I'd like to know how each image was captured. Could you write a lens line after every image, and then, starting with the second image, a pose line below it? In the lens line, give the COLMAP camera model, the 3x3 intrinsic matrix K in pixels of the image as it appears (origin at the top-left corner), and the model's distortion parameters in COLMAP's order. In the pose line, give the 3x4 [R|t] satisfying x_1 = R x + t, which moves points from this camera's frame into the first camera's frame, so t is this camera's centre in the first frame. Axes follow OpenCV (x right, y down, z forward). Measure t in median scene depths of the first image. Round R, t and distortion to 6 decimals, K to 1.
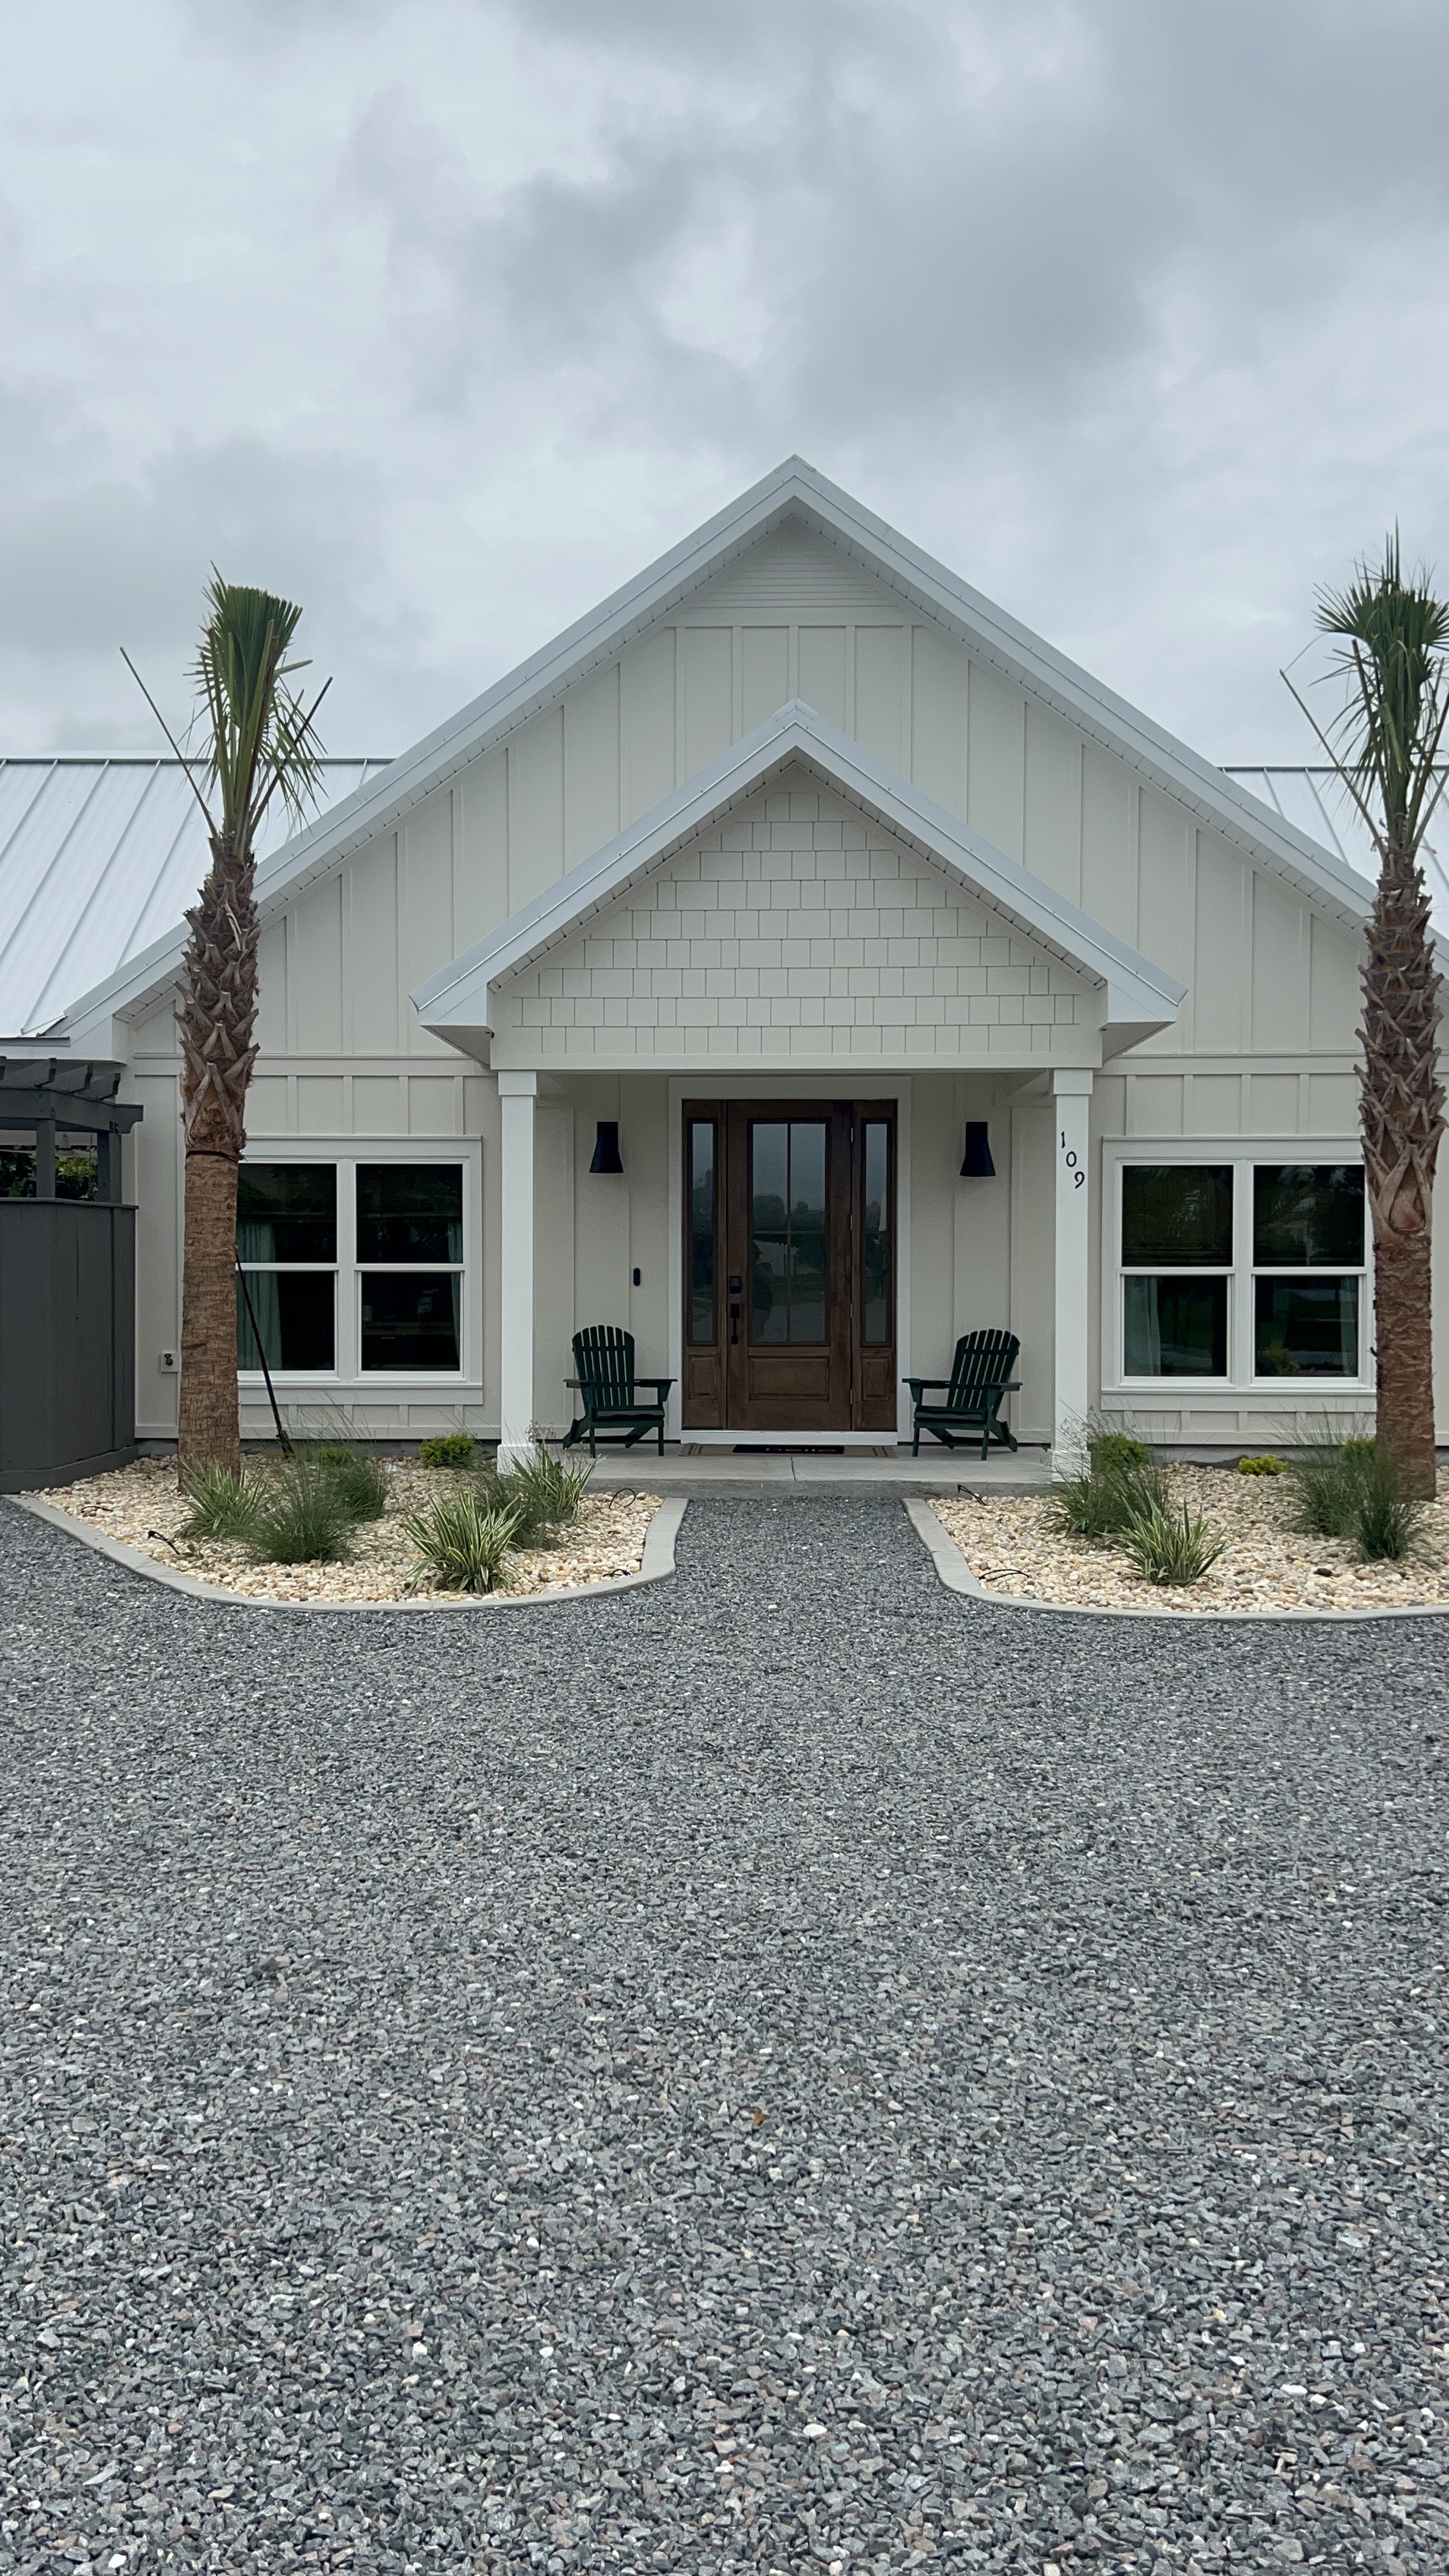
lens RADIAL K [[2424.3, 0, 724.5], [0, 2424.3, 1290.4], [0, 0, 1]] dist [0.001583, 0.000000]
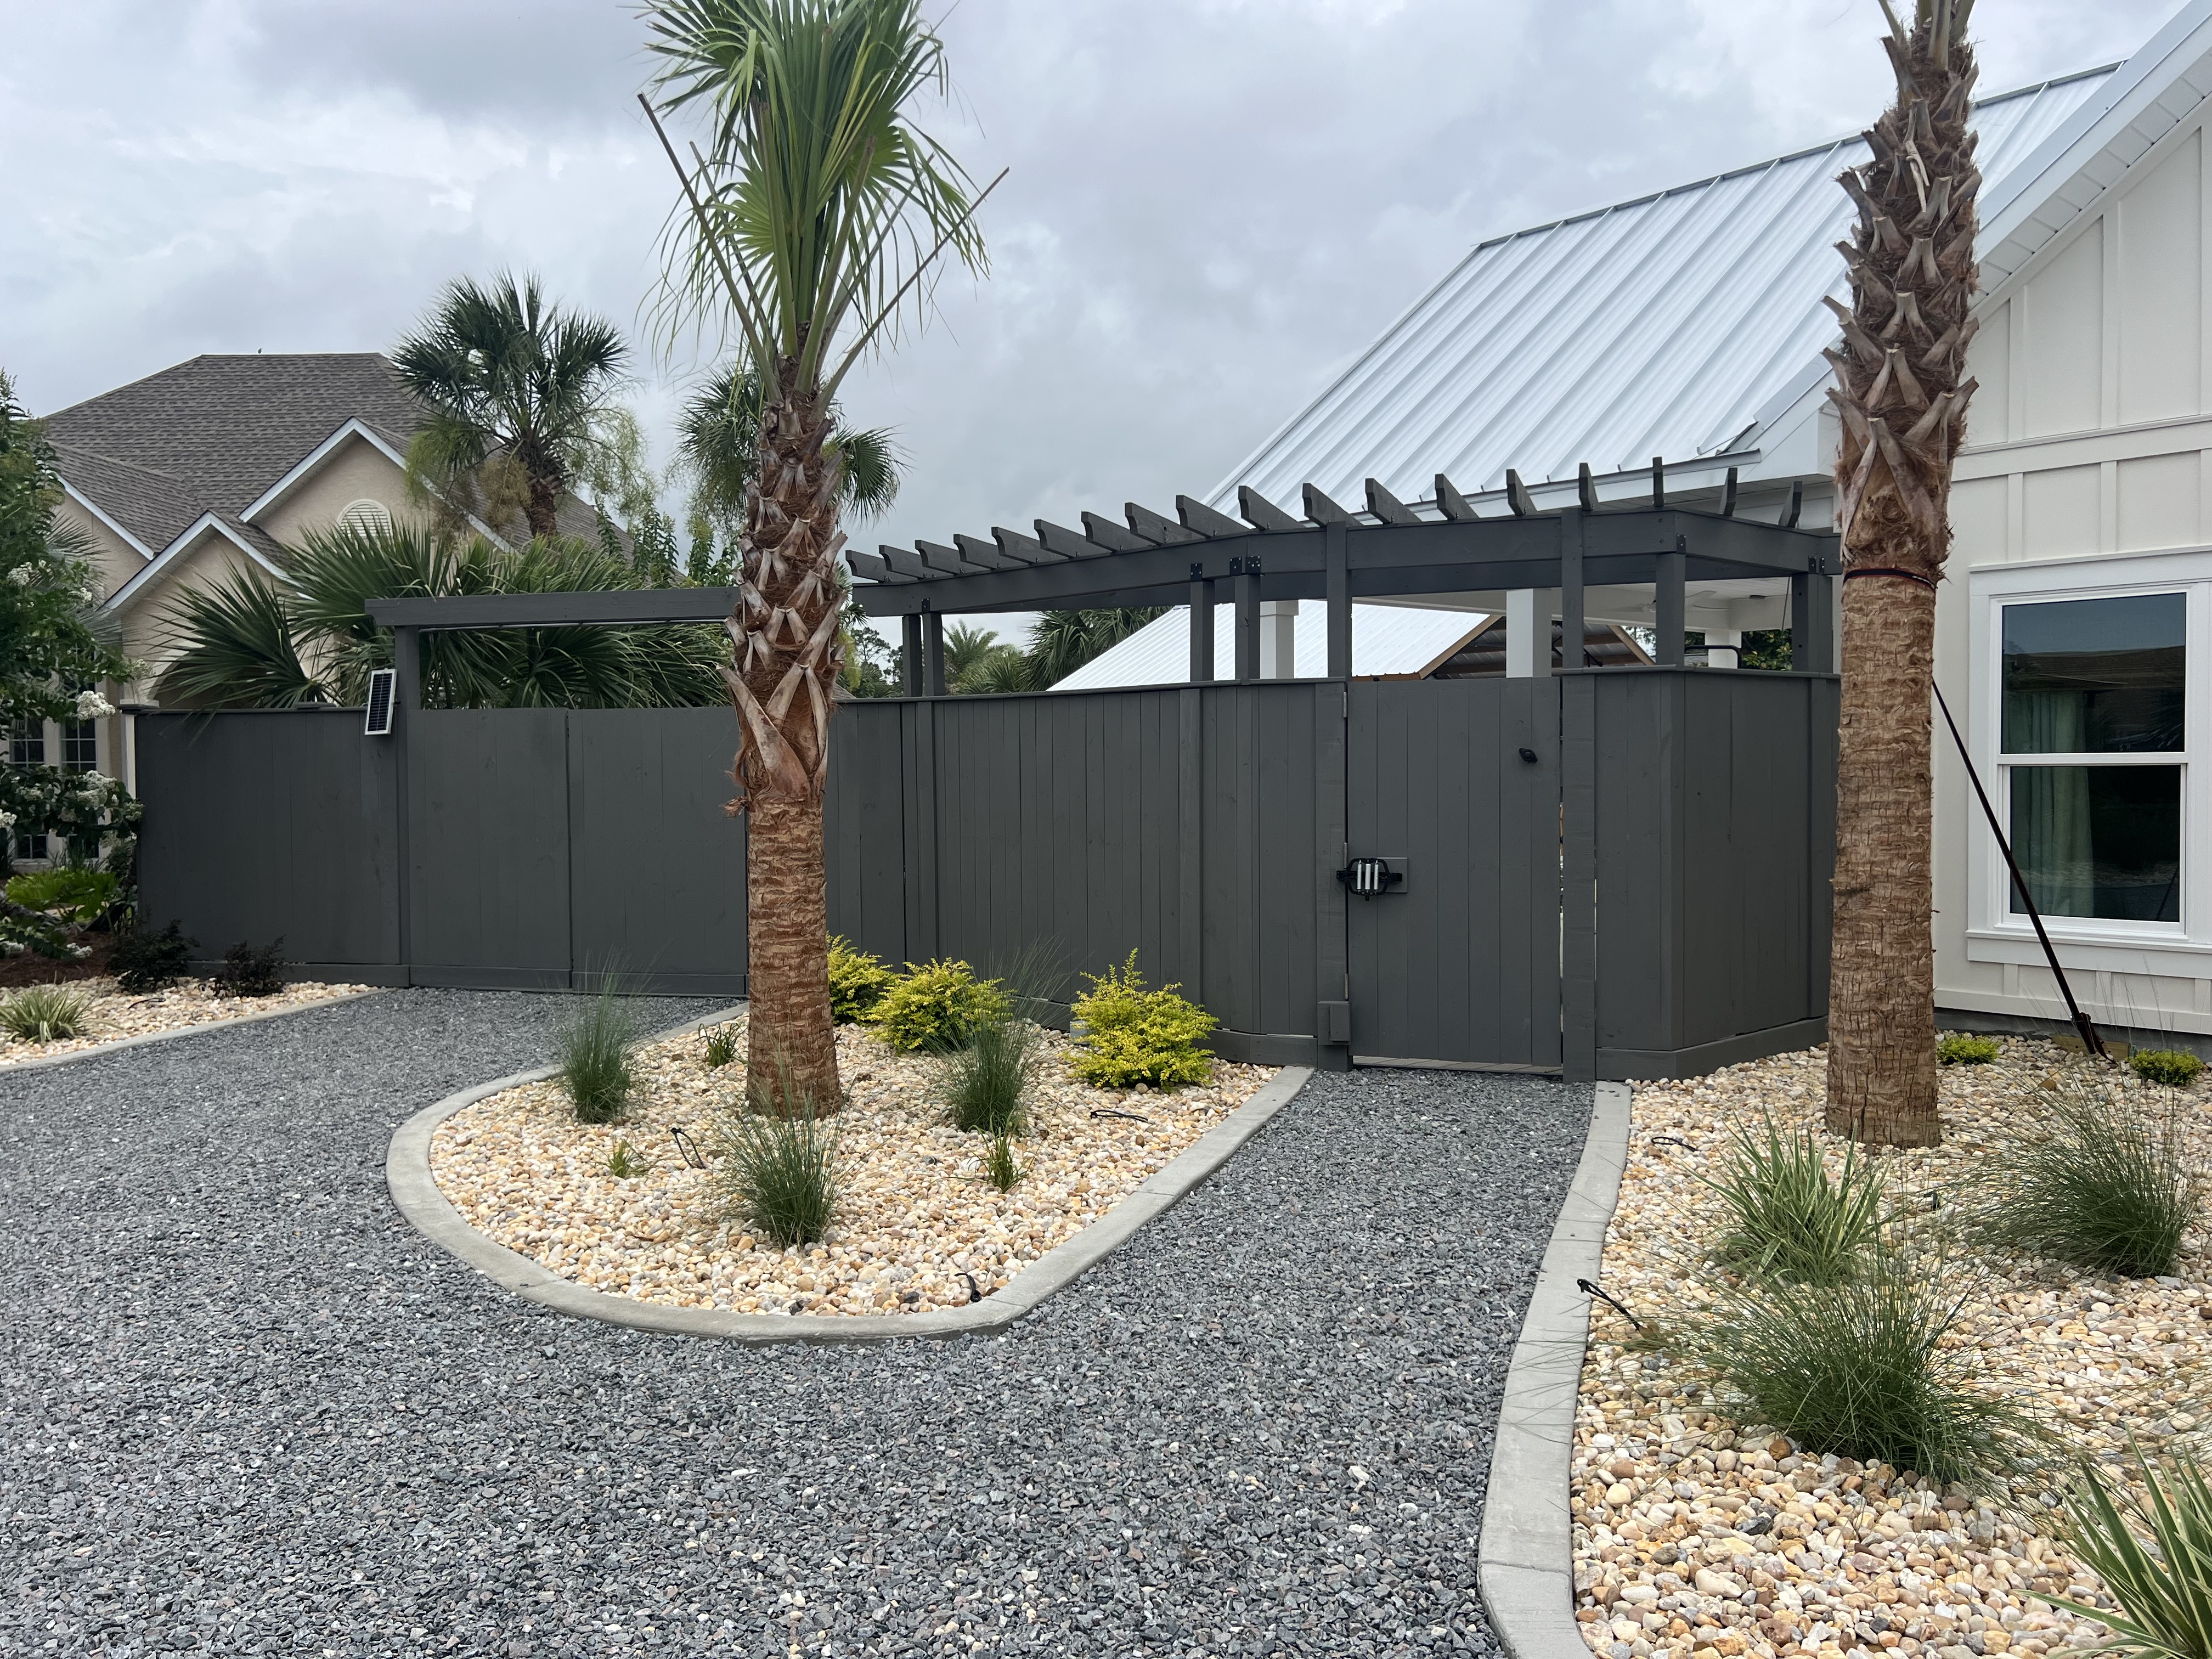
lens RADIAL K [[1673.7, 0, 1106.2], [0, 1673.7, 831.7], [0, 0, 1]] dist [0.005141, 0.003288]
pose [[0.689978, 0.017654, -0.723615, -0.042801], [0.004384, 0.999582, 0.028567, -0.005153], [0.723817, -0.022883, 0.689612, 0.573493]]
